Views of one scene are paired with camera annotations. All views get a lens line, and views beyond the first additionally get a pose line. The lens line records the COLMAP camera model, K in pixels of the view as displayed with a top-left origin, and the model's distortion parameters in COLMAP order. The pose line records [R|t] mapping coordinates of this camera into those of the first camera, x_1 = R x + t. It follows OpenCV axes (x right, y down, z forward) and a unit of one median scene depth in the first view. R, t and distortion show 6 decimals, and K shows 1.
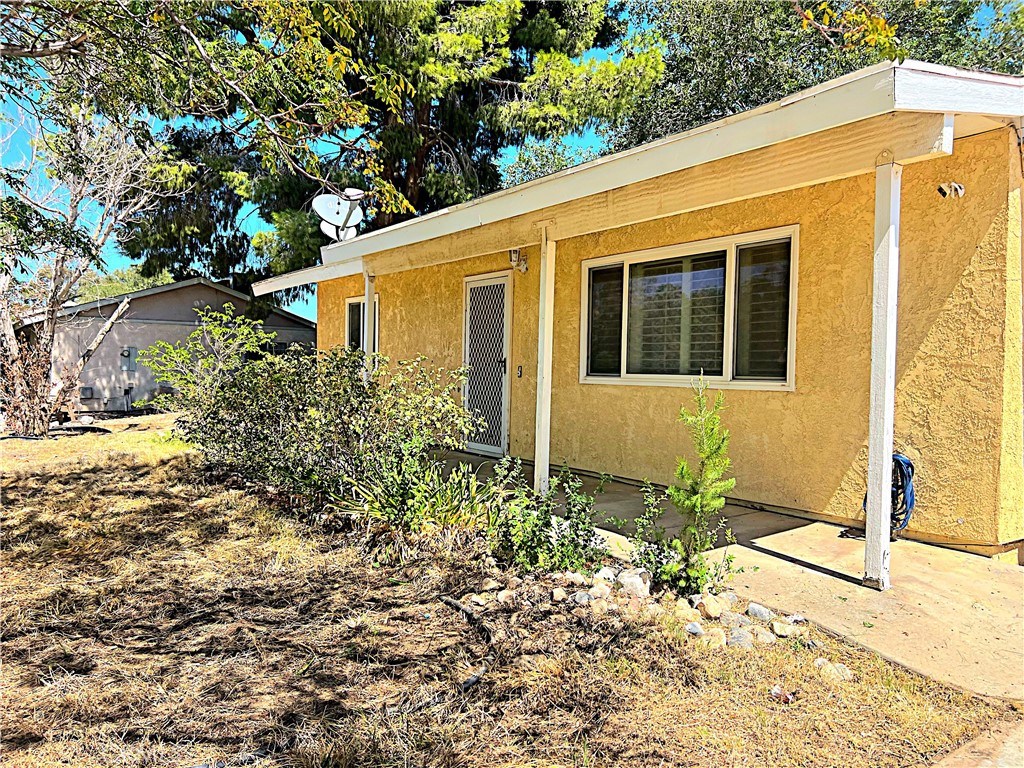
lens RADIAL K [[777.0, 0, 515.4], [0, 777.0, 395.8], [0, 0, 1]] dist [0.081645, -0.116133]
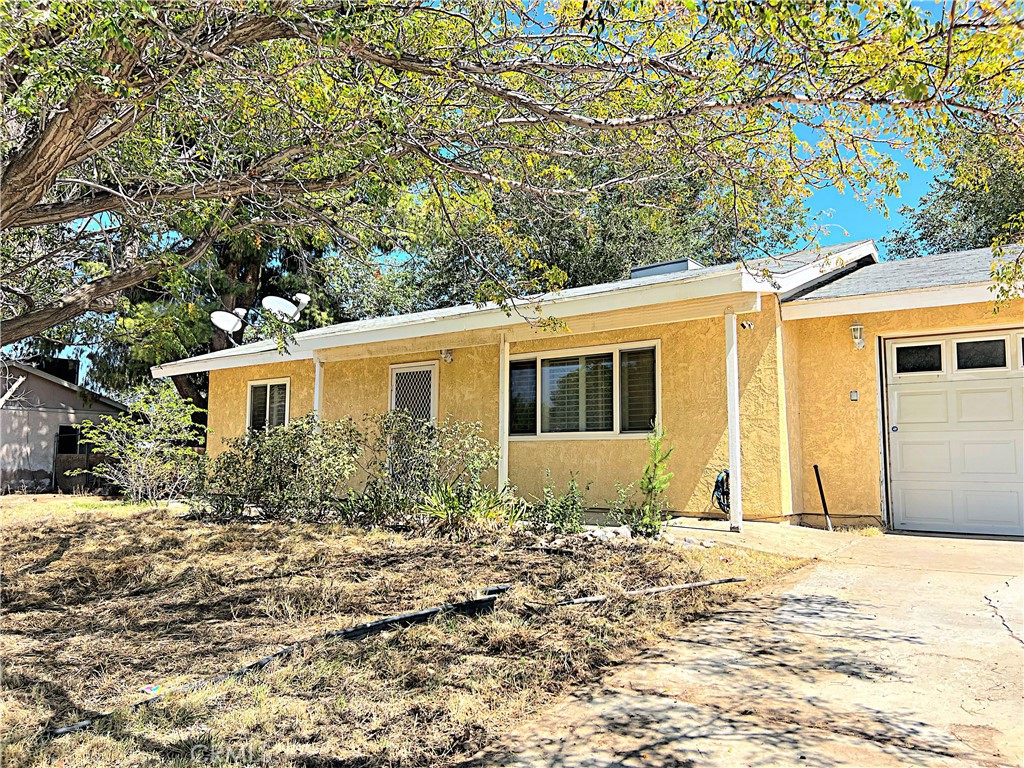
lens RADIAL K [[777.0, 0, 515.4], [0, 777.0, 395.8], [0, 0, 1]] dist [0.081645, -0.116133]
pose [[0.946193, 0.011349, 0.323404, -0.431801], [0.026693, 0.993242, -0.112952, 0.075881], [-0.322501, 0.115507, 0.939495, -0.415461]]
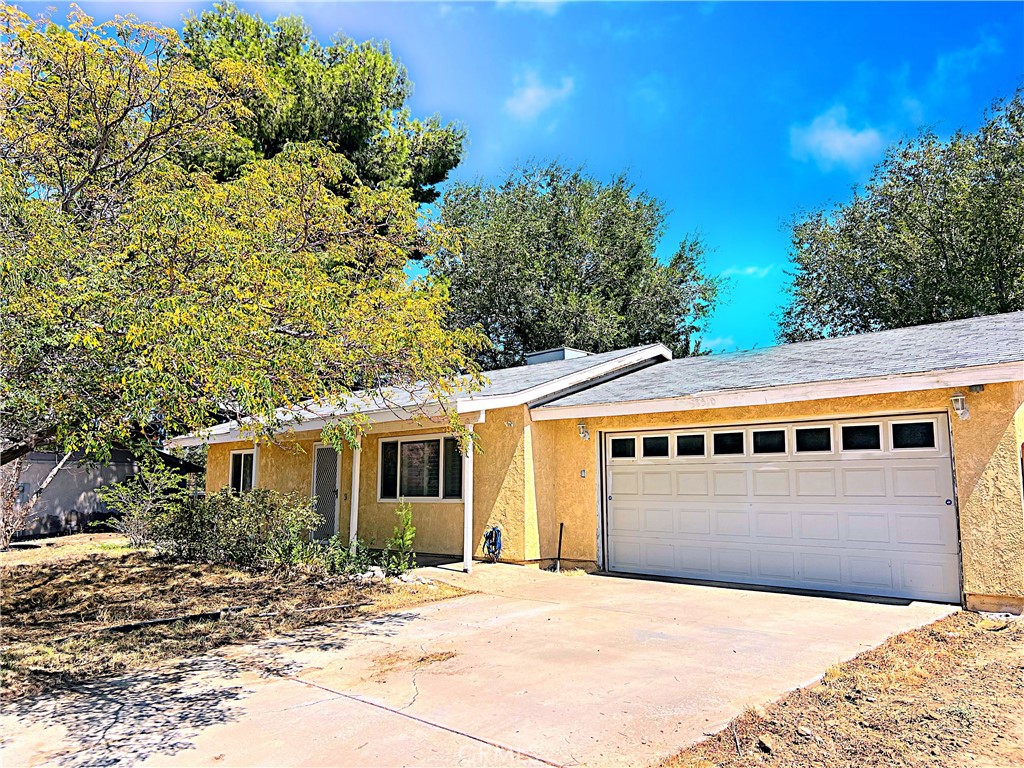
lens RADIAL K [[777.0, 0, 515.4], [0, 777.0, 395.8], [0, 0, 1]] dist [0.081645, -0.116133]
pose [[0.980199, 0.003646, 0.197982, 0.045825], [0.026692, 0.988272, -0.150354, 0.028160], [-0.196209, 0.152661, 0.968606, -1.183358]]
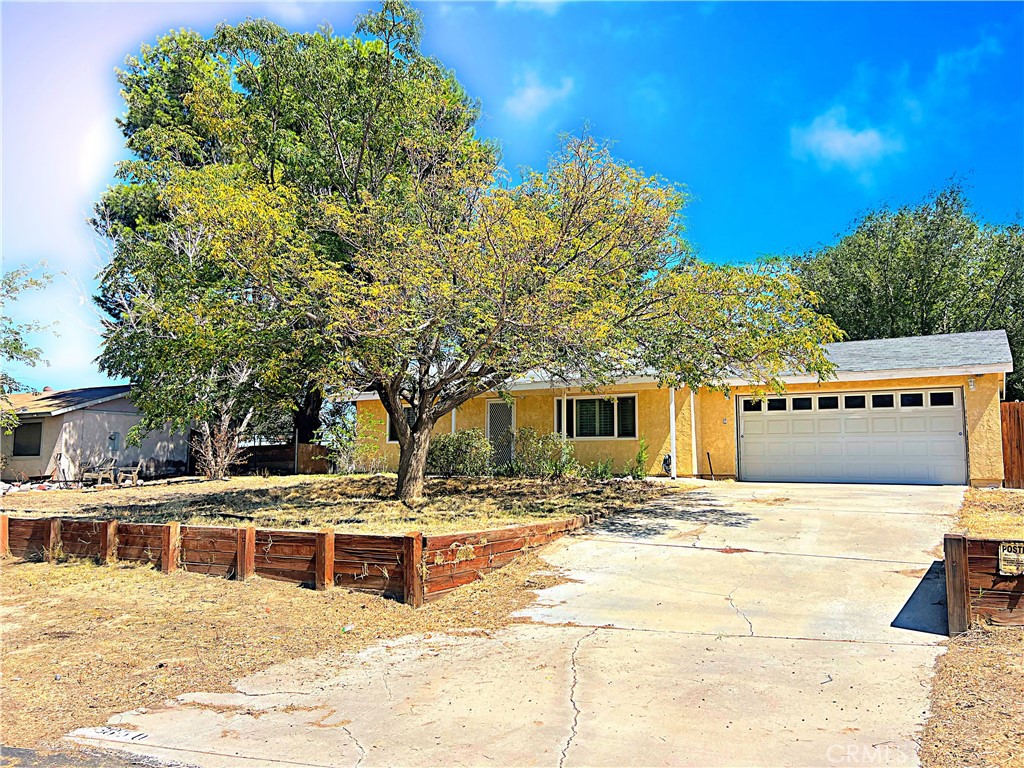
lens RADIAL K [[785.3, 0, 512.0], [0, 785.3, 384.0], [0, 0, 1]] dist [0.059059, -0.057165]
pose [[0.912402, 0.023345, 0.408628, -1.479837], [0.029517, 0.992019, -0.122581, 0.147646], [-0.408229, 0.123905, 0.904432, -1.826052]]
